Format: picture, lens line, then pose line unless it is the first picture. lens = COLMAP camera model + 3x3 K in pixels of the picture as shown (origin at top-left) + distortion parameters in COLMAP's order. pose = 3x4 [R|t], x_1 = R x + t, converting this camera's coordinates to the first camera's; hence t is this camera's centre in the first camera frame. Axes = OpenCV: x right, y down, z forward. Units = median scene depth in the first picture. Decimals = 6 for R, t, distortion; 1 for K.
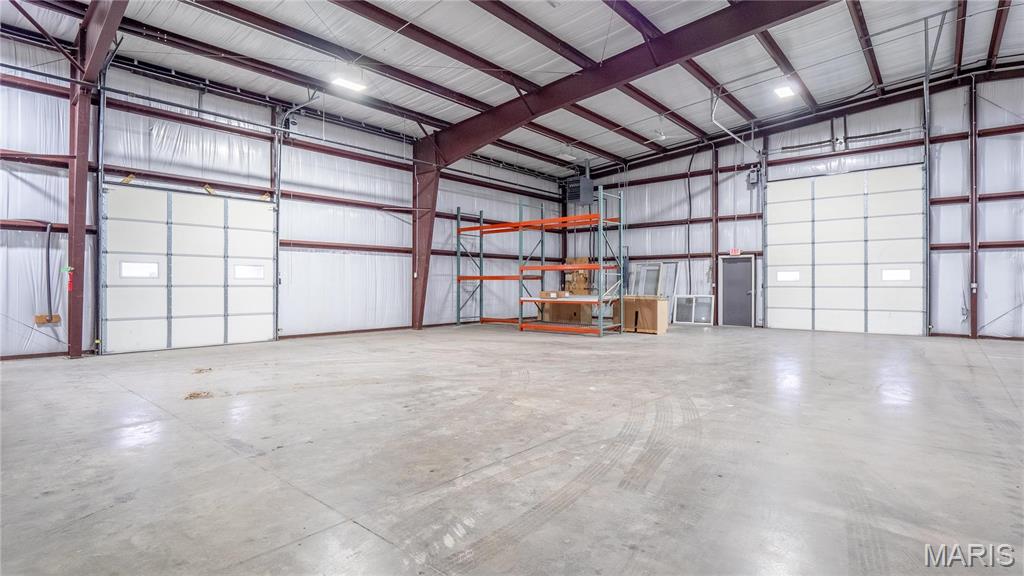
lens RADIAL K [[506.4, 0, 517.7], [0, 506.4, 286.4], [0, 0, 1]] dist [0.001585, -0.000690]
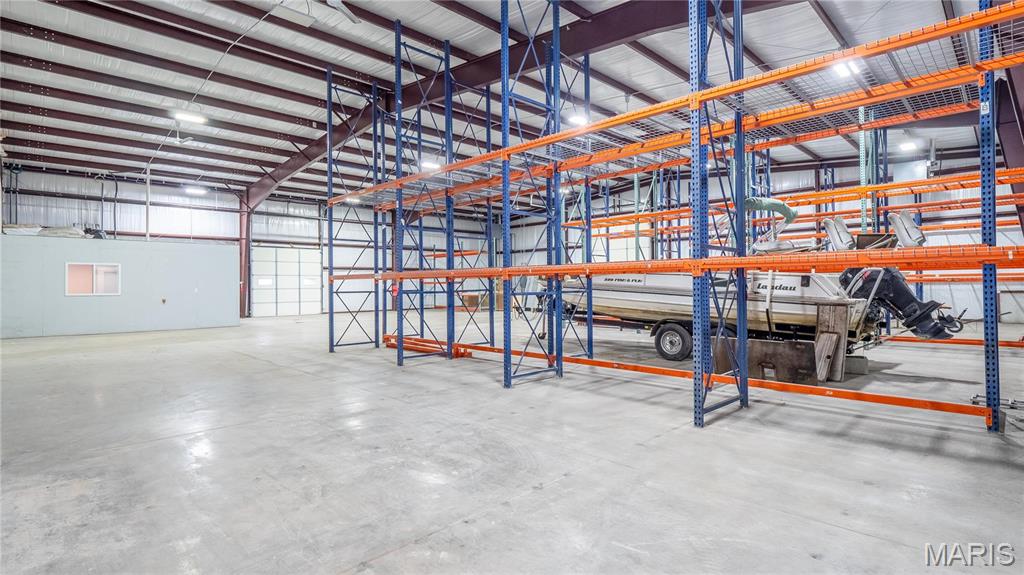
lens RADIAL K [[506.4, 0, 511.0], [0, 506.4, 284.0], [0, 0, 1]] dist [0.001585, -0.000690]
pose [[0.995107, -0.009441, -0.098349, 0.442947], [0.009440, 0.999955, -0.000481, -0.009336], [0.098349, -0.000450, 0.995152, -0.878060]]
